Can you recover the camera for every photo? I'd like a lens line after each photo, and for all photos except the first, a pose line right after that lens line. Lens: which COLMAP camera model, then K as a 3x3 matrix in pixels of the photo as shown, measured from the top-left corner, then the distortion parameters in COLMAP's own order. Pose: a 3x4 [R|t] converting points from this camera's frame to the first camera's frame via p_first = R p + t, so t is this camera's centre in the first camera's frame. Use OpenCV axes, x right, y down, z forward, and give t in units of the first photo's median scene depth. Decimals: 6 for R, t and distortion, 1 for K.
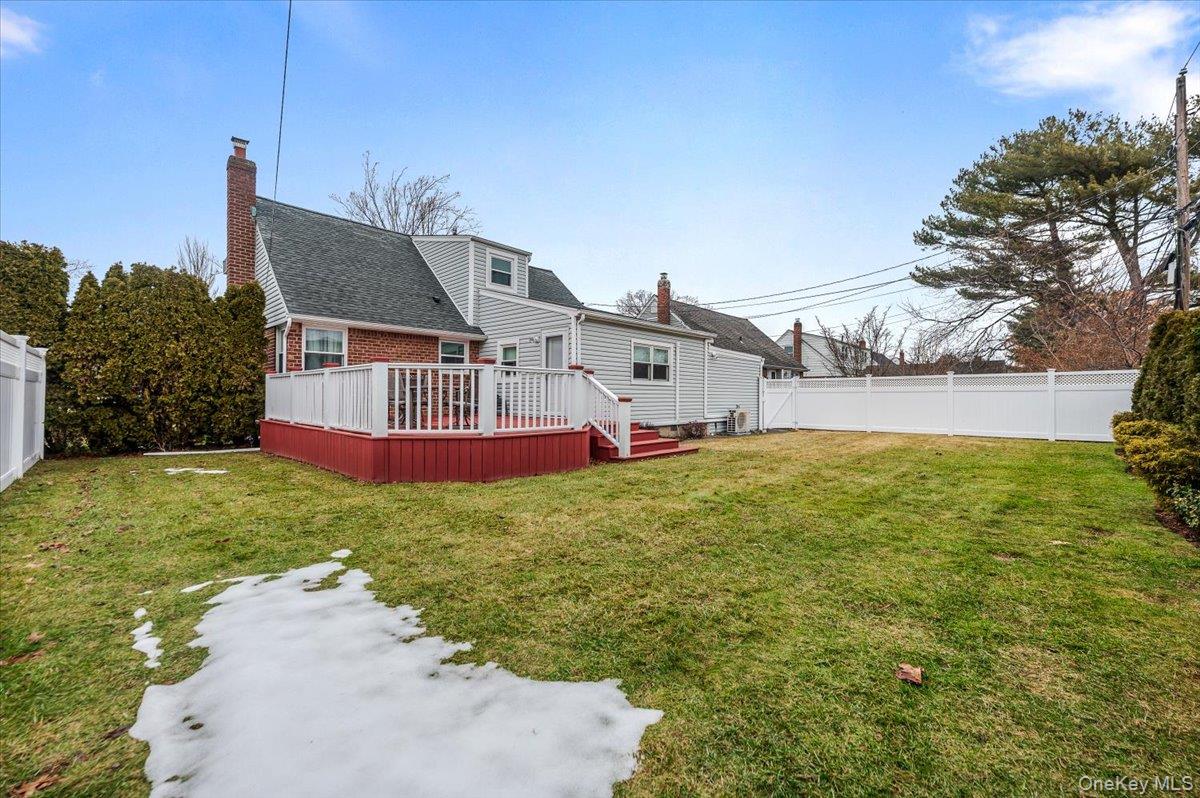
lens RADIAL K [[478.1, 0, 603.0], [0, 478.1, 396.9], [0, 0, 1]] dist [0.003343, 0.000063]
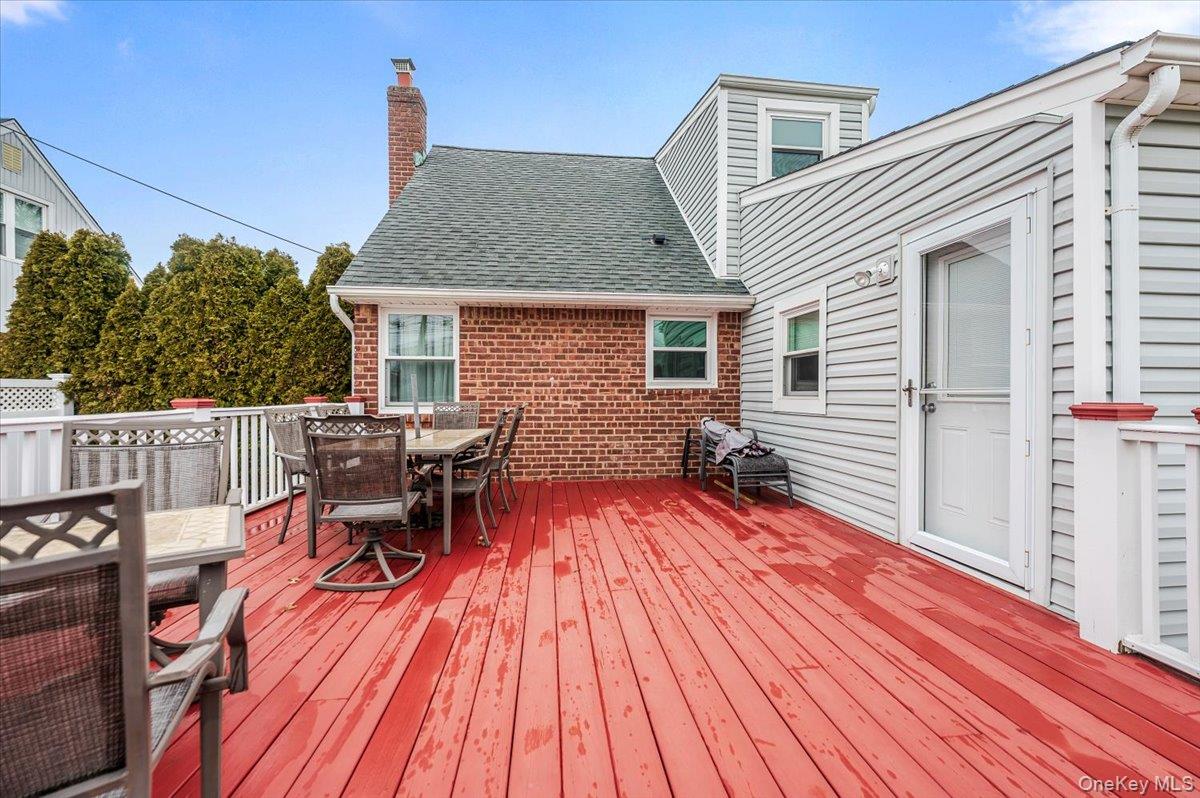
lens RADIAL K [[478.1, 0, 603.0], [0, 478.1, 396.9], [0, 0, 1]] dist [0.003343, 0.000063]
pose [[0.765740, -0.000506, -0.643150, -0.079069], [0.005395, 0.999970, 0.005637, -0.045062], [0.643127, -0.007786, 0.765720, 0.644060]]
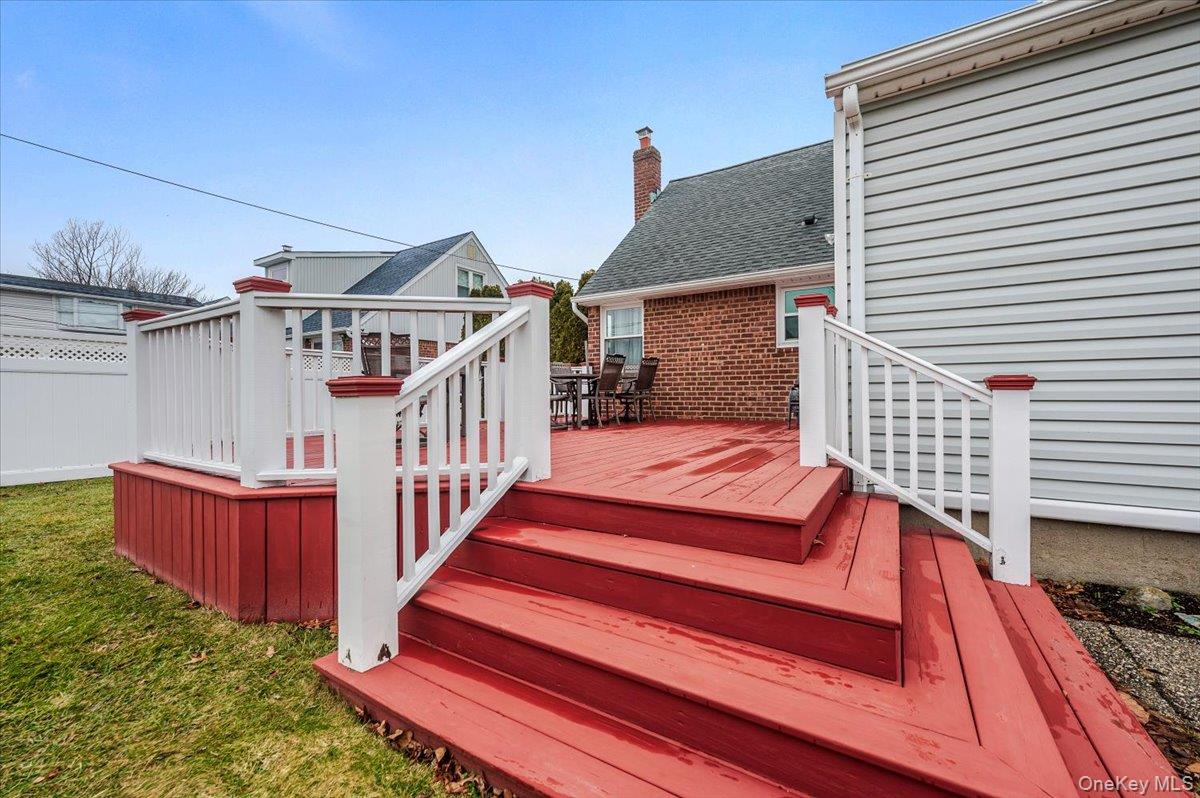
lens RADIAL K [[478.1, 0, 603.0], [0, 478.1, 396.9], [0, 0, 1]] dist [0.003343, 0.000063]
pose [[0.209816, -0.001808, -0.977739, 0.180925], [0.008642, 0.999963, 0.000005, 0.008799], [0.977703, -0.008451, 0.209824, 0.706374]]
